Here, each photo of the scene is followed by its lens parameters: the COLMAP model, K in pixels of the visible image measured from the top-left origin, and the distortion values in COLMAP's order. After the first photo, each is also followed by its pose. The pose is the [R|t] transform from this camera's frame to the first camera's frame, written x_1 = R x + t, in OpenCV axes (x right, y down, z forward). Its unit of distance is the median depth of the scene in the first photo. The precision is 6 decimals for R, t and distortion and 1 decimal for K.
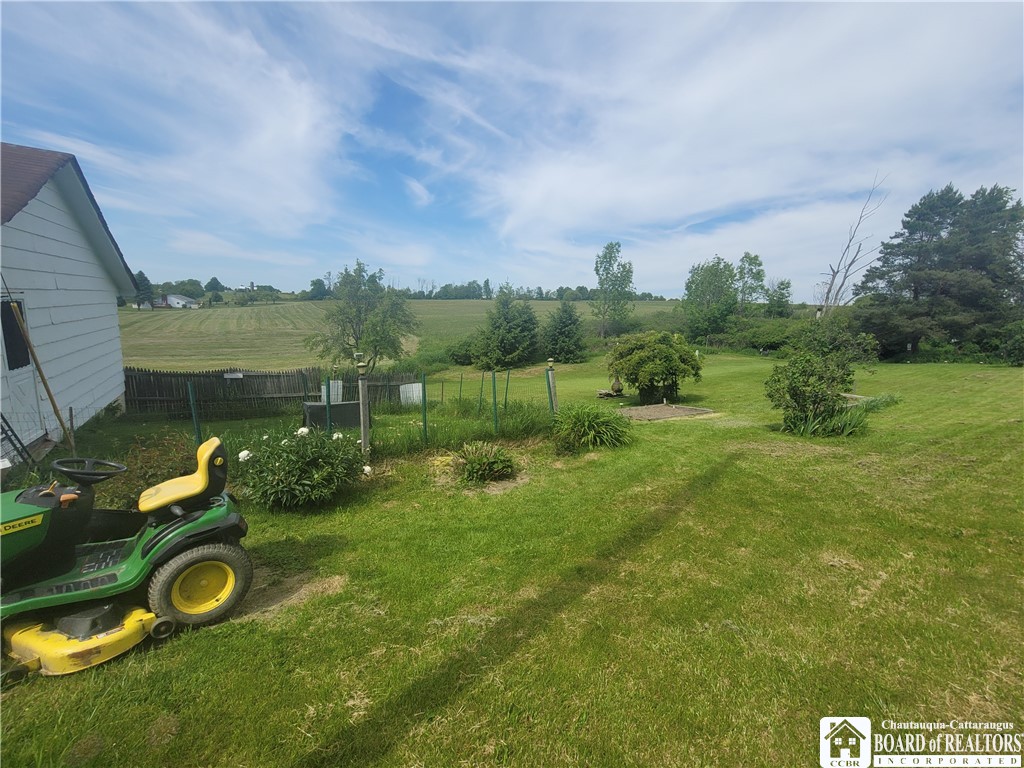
lens RADIAL K [[429.9, 0, 515.7], [0, 429.9, 372.9], [0, 0, 1]] dist [-0.001550, 0.000005]
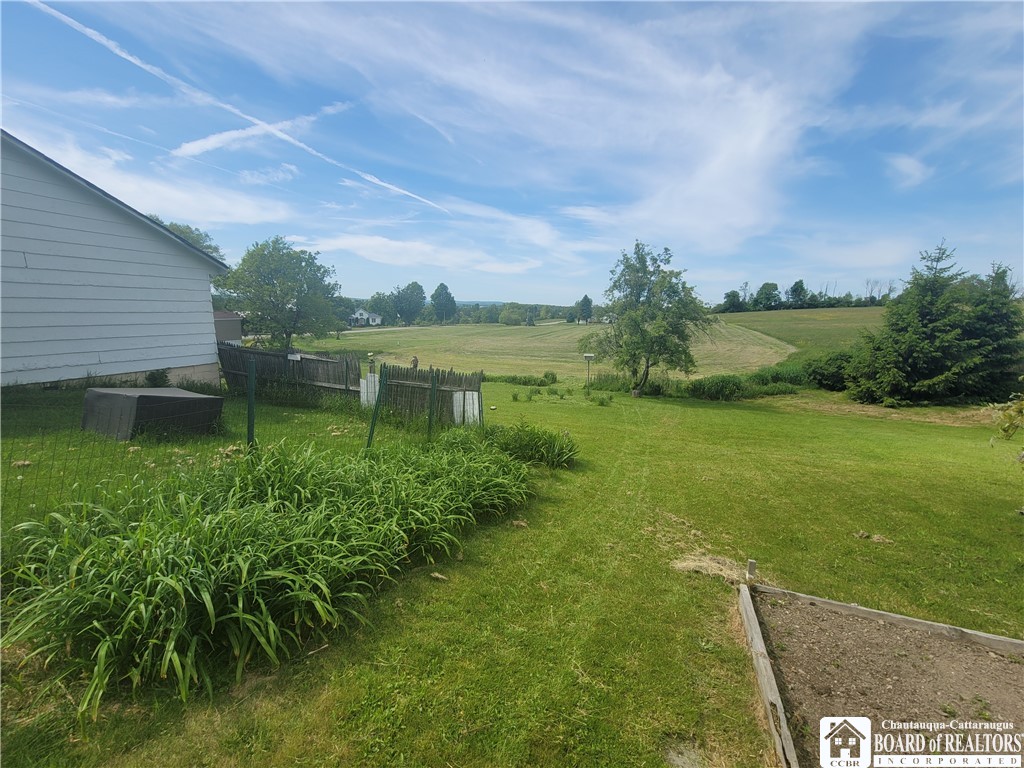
lens RADIAL K [[416.5, 0, 512.6], [0, 416.5, 397.9], [0, 0, 1]] dist [-0.003569, 0.000552]
pose [[0.589145, 0.120127, -0.799048, 0.098351], [-0.099865, 0.992131, 0.075523, -0.006238], [0.801832, 0.035303, 0.596505, 0.249508]]
